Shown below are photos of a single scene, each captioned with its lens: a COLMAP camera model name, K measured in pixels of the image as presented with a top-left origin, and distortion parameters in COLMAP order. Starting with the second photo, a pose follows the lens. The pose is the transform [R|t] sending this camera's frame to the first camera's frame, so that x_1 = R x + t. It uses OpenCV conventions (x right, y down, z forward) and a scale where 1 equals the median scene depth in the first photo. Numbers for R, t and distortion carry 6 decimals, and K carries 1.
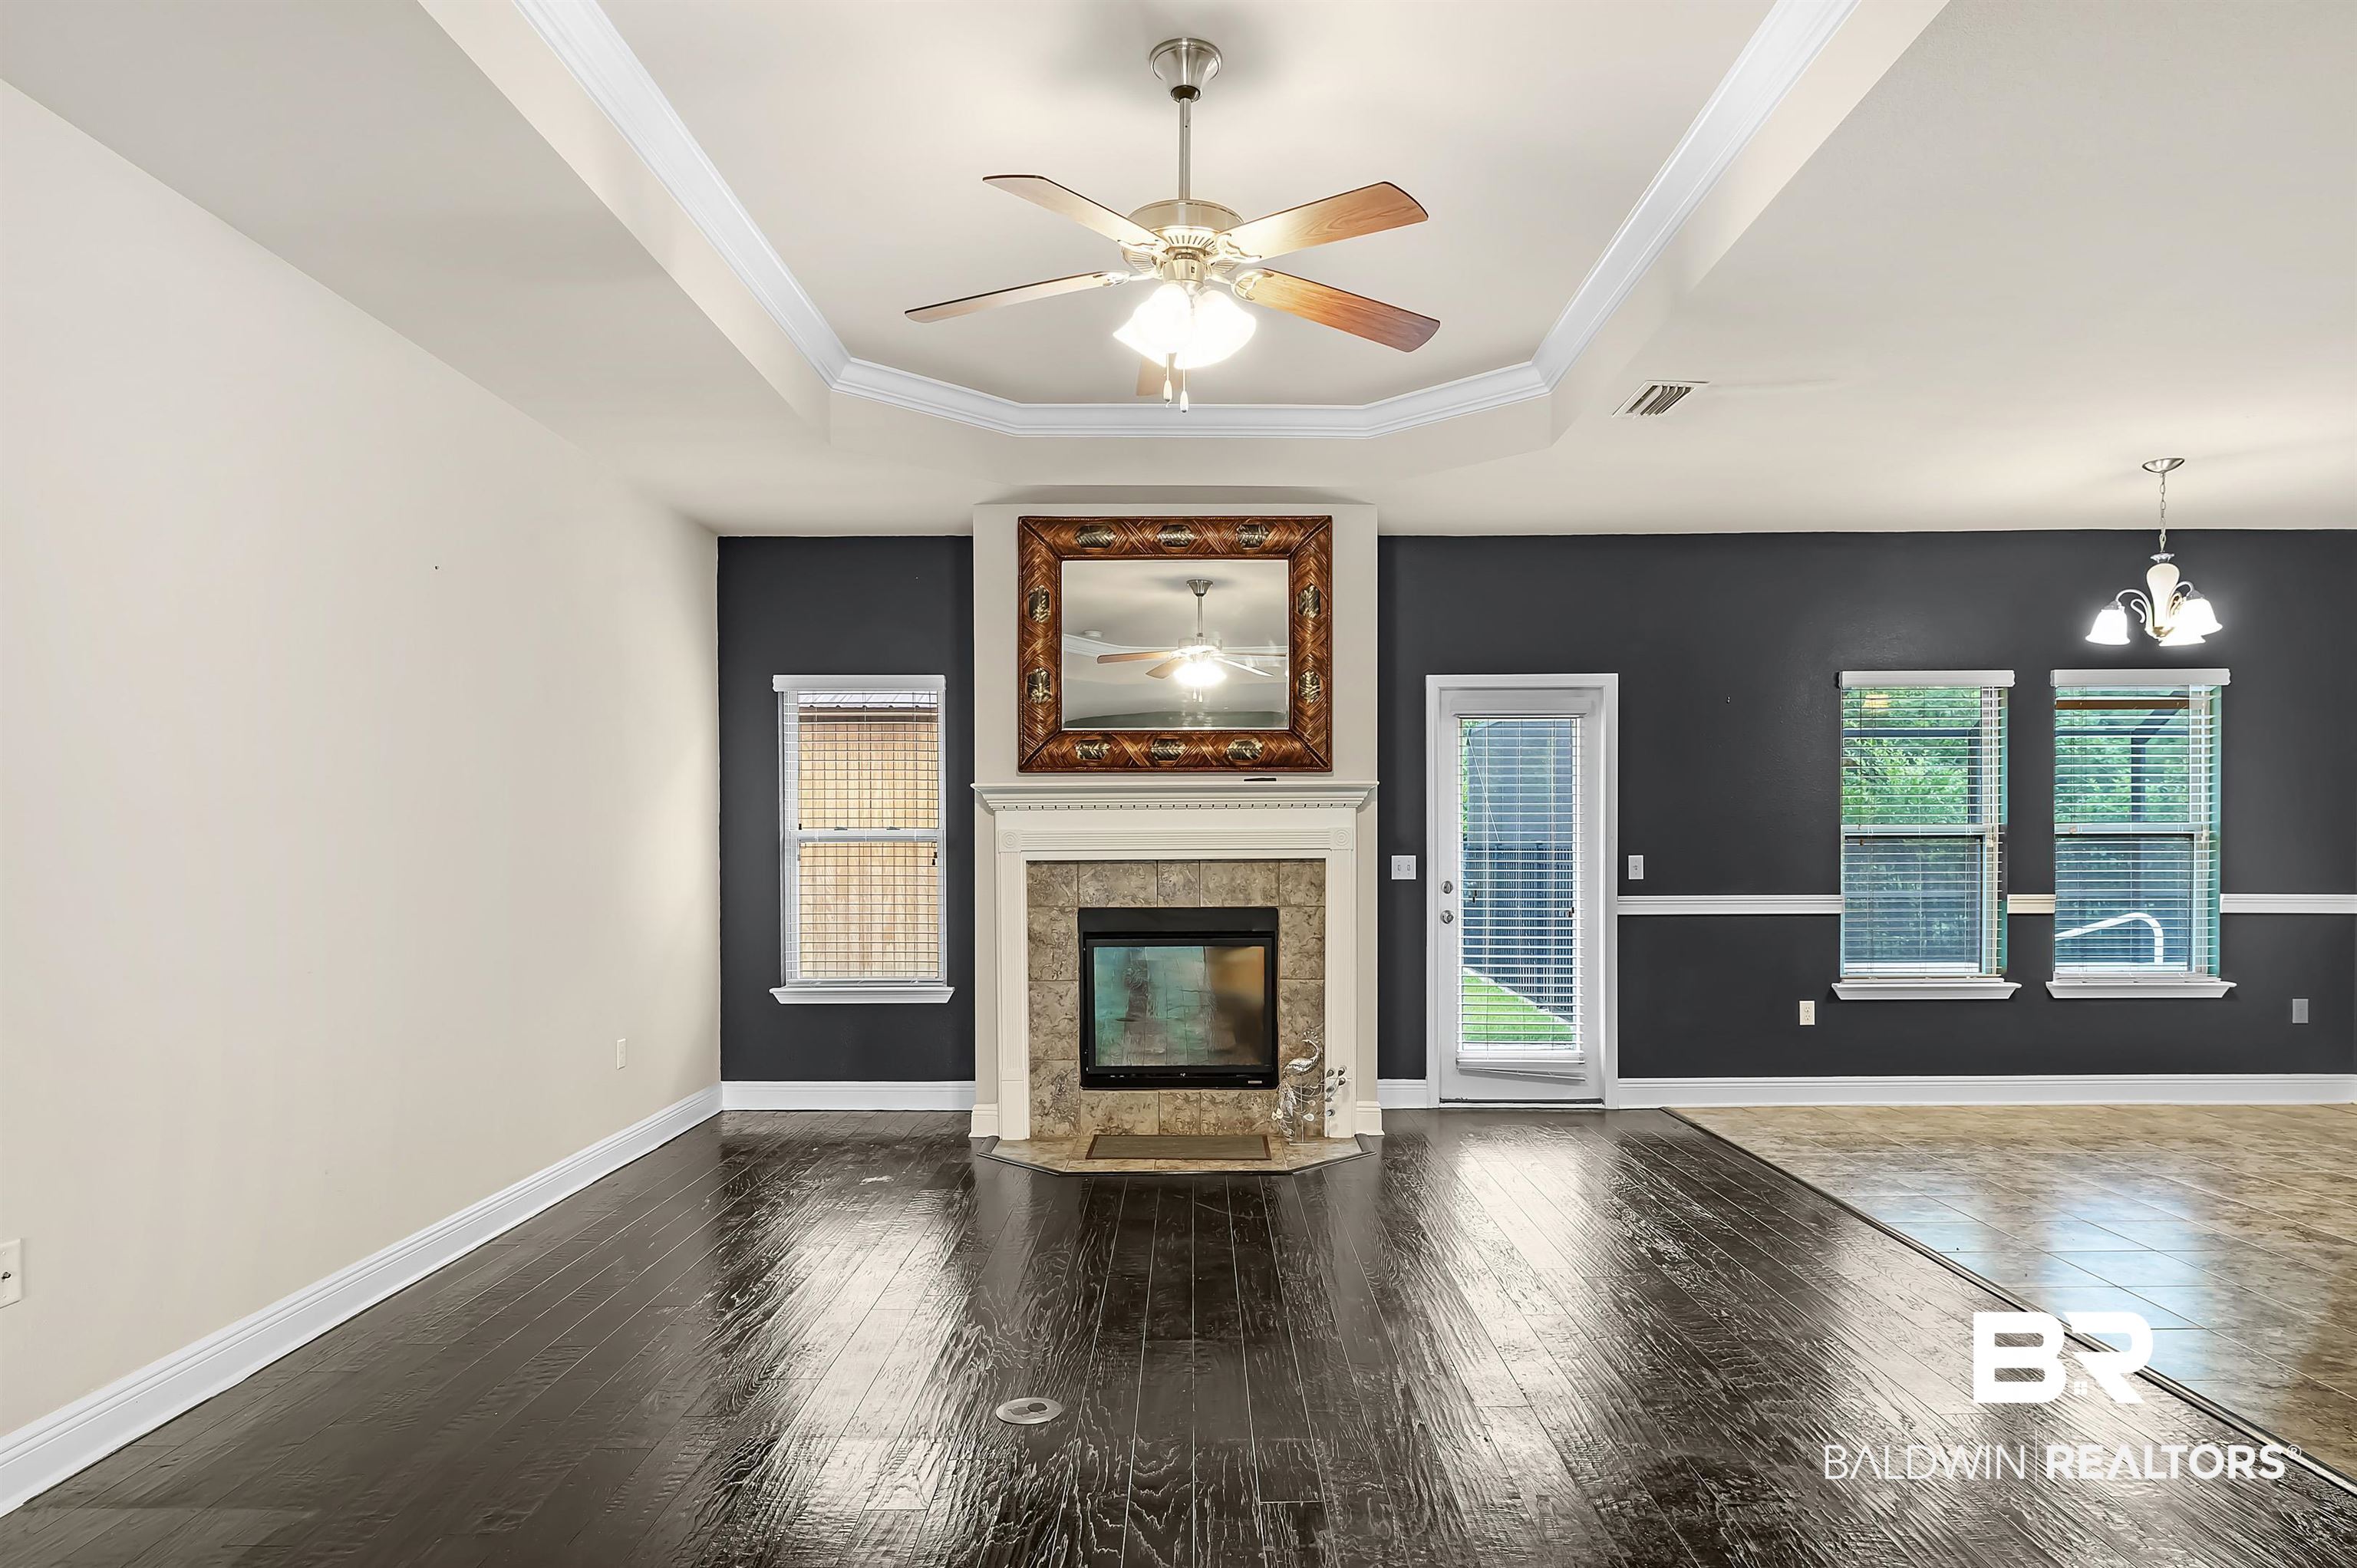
lens RADIAL K [[1394.6, 0, 1183.9], [0, 1394.6, 868.7], [0, 0, 1]] dist [-0.002429, -0.001688]
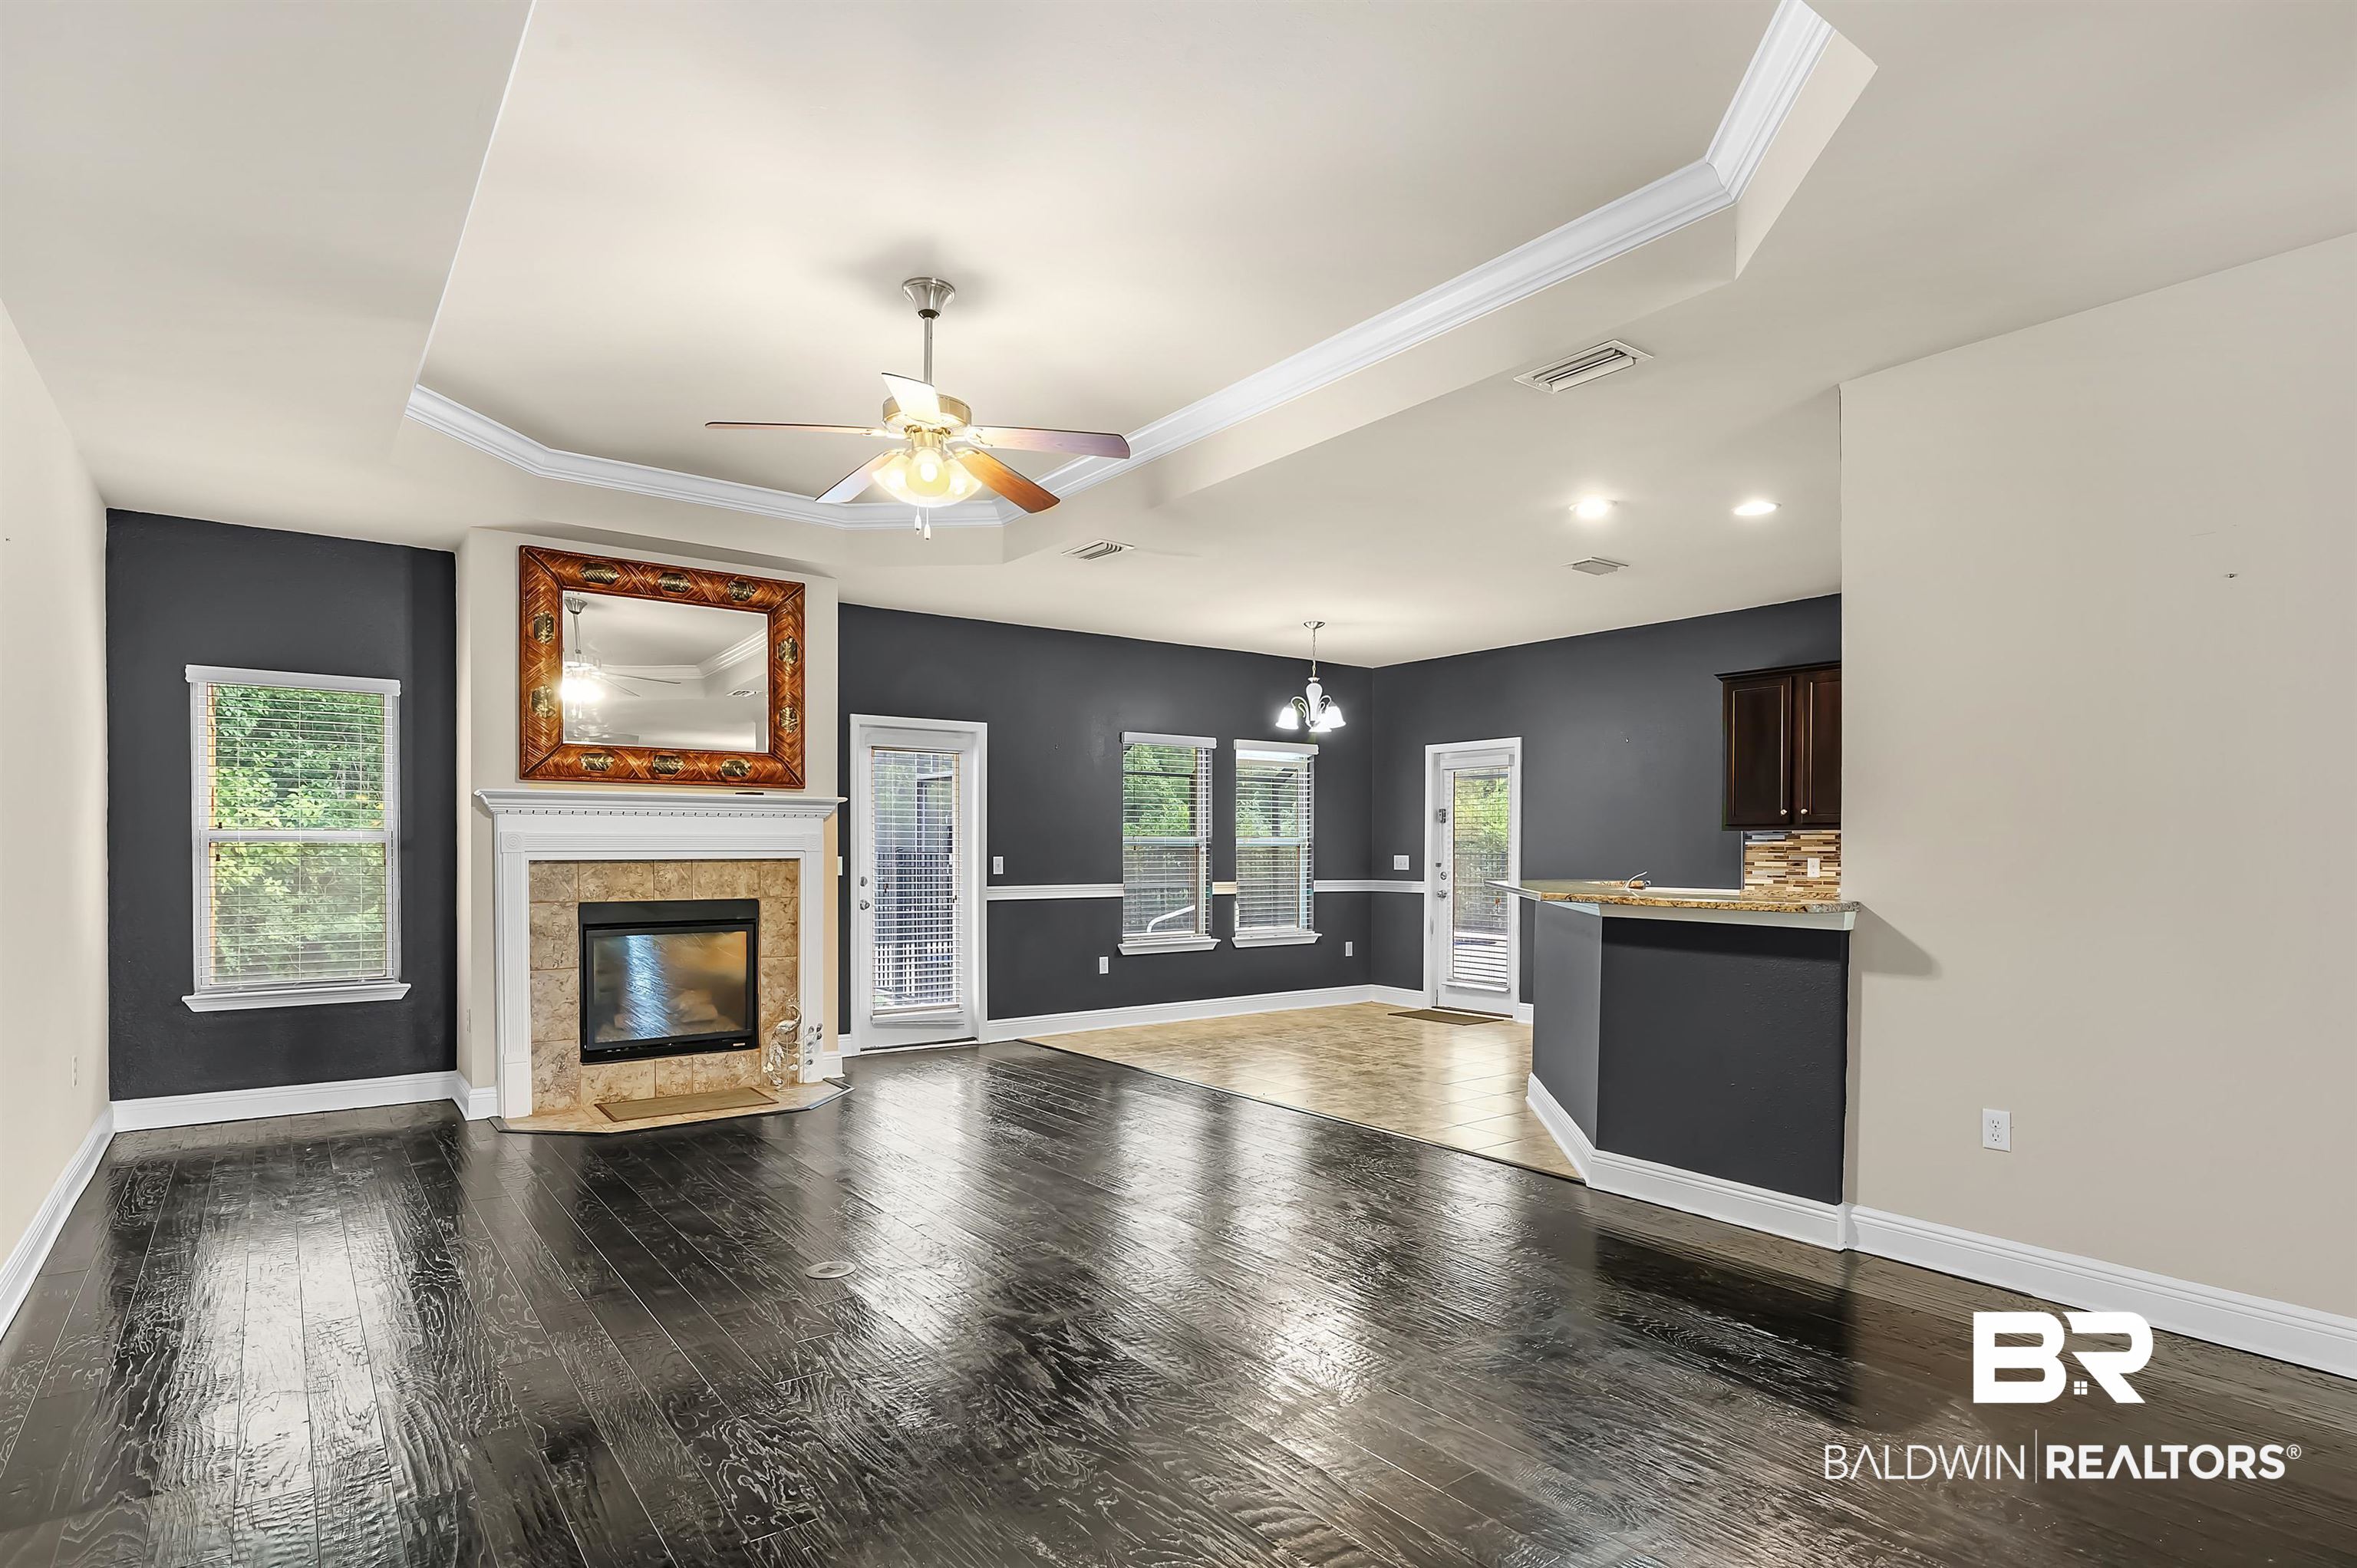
lens RADIAL K [[1226.1, 0, 1179.9], [0, 1226.1, 867.1], [0, 0, 1]] dist [-0.000439, -0.000067]
pose [[0.798591, -0.003573, 0.601863, -0.281681], [0.005925, 0.999981, -0.001925, 0.004305], [-0.601845, 0.005104, 0.798597, -0.073926]]
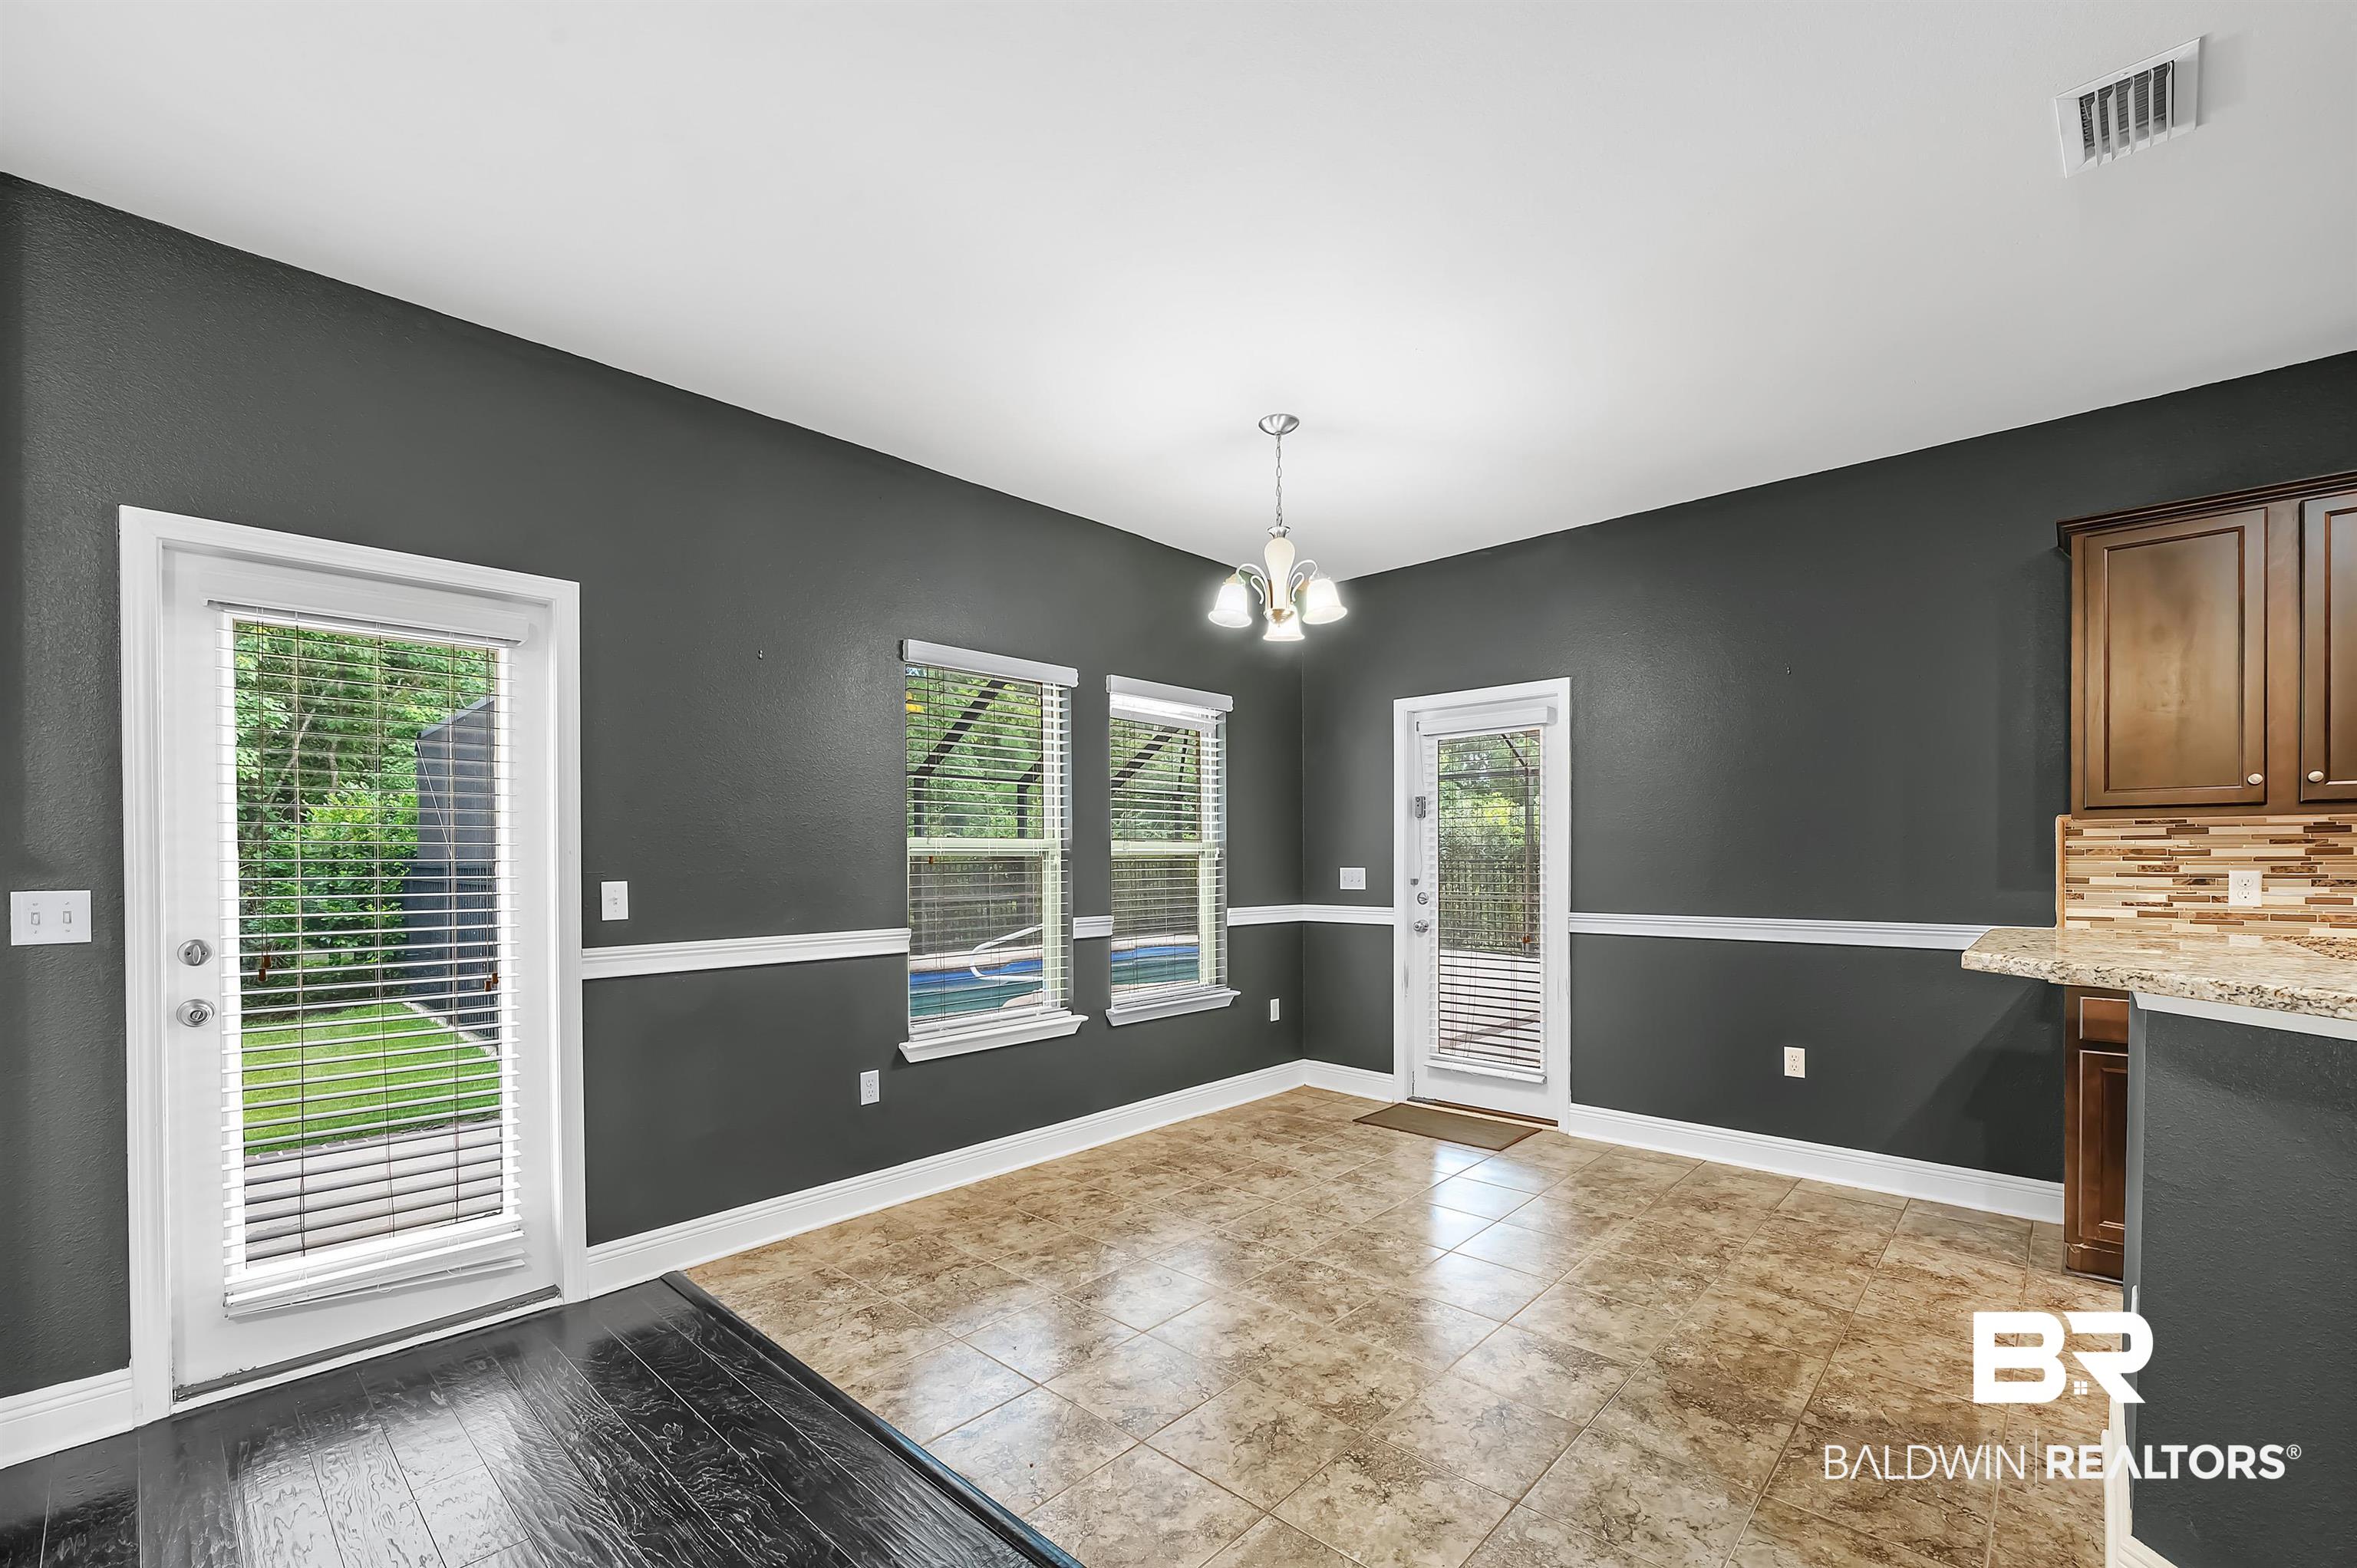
lens RADIAL K [[980.5, 0, 1191.6], [0, 980.5, 866.1], [0, 0, 1]] dist [-0.006676, -0.000254]
pose [[0.671491, -0.005961, 0.740989, 0.189859], [0.016144, 0.999848, -0.006586, -0.010305], [-0.740837, 0.016385, 0.671485, 0.564471]]
